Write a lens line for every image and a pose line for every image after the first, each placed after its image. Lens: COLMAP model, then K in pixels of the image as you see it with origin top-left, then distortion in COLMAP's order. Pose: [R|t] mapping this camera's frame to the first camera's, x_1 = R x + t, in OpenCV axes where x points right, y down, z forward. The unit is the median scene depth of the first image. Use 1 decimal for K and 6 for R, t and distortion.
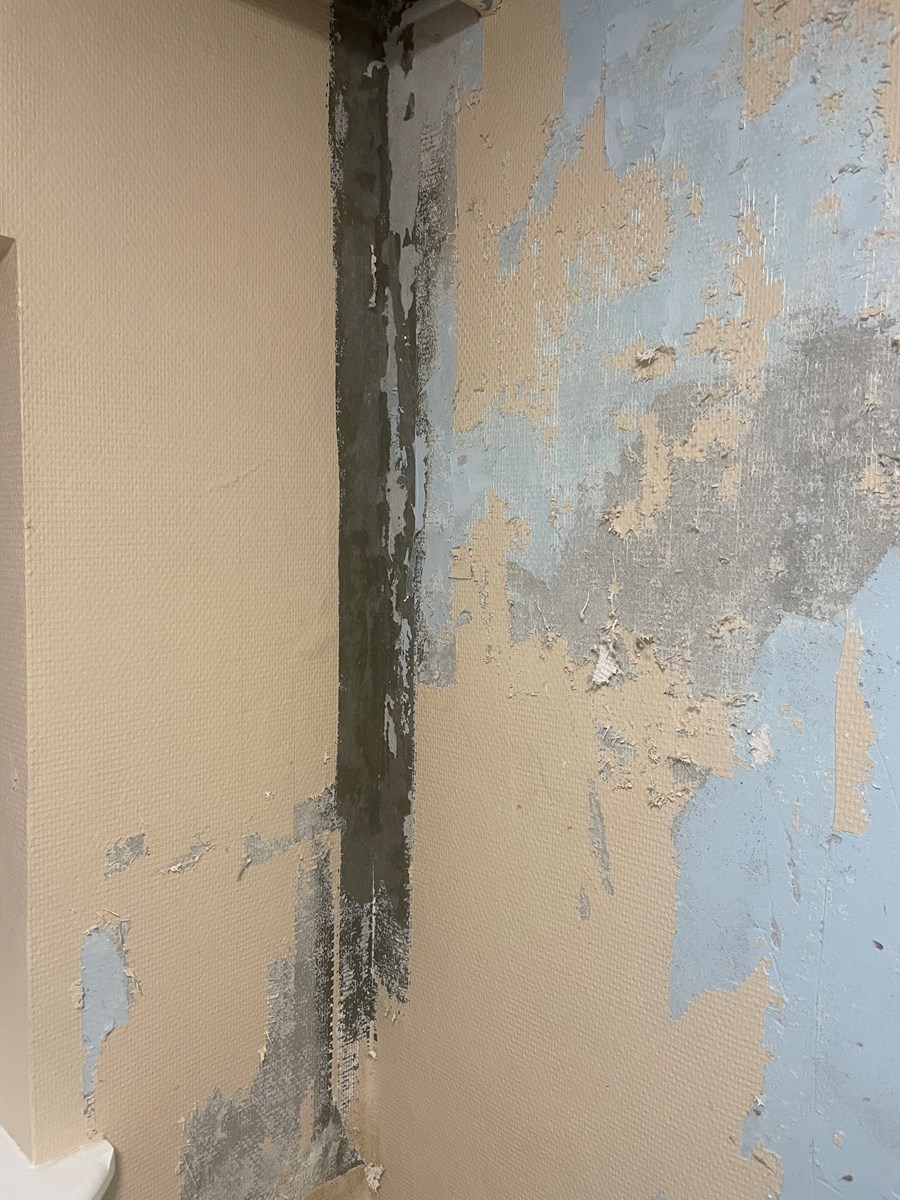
lens RADIAL K [[904.6, 0, 449.6], [0, 904.6, 599.7], [0, 0, 1]] dist [0.022744, -0.042473]
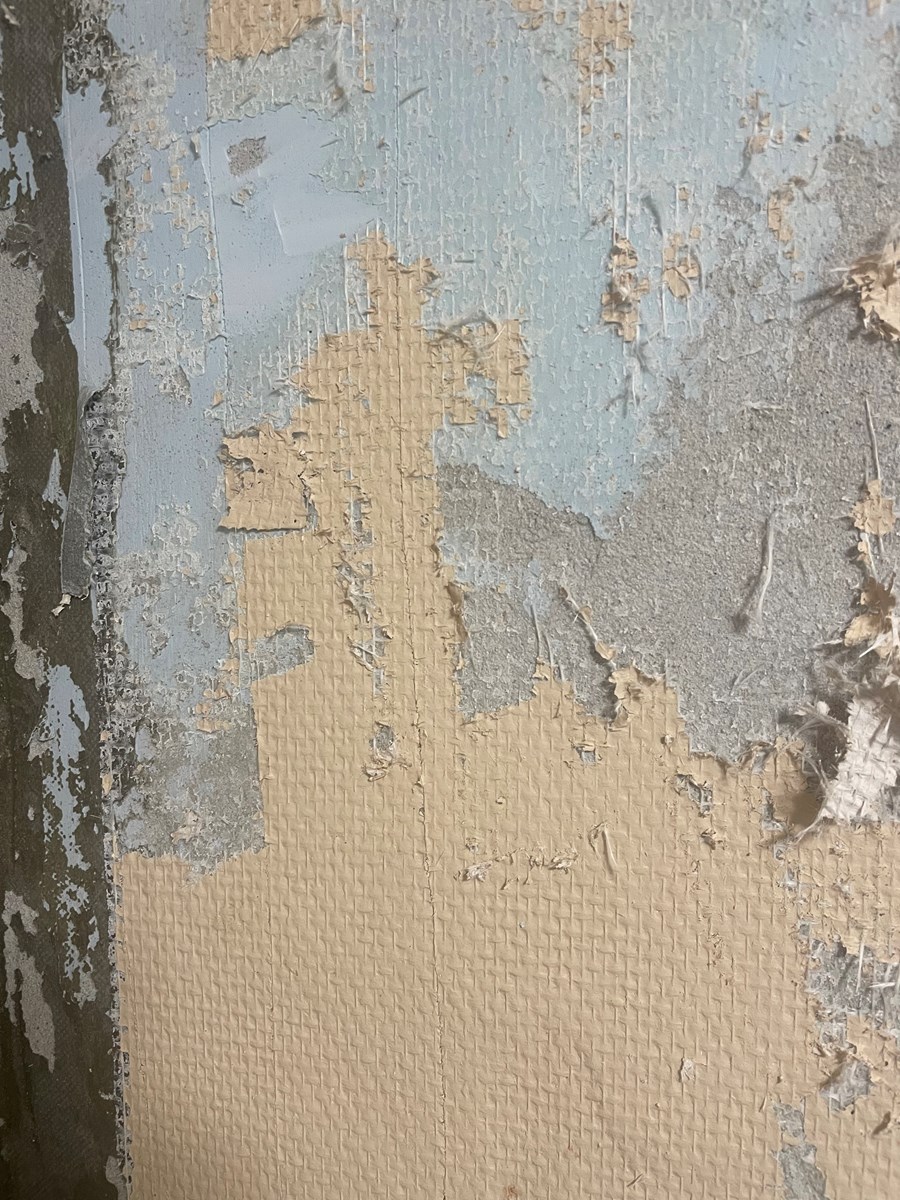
lens RADIAL K [[904.6, 0, 454.3], [0, 904.6, 599.5], [0, 0, 1]] dist [0.022744, -0.042473]
pose [[0.878586, -0.070048, 0.472419, -0.079833], [0.068309, 0.997446, 0.020858, -0.000240], [-0.472674, 0.013945, 0.881127, 0.656067]]
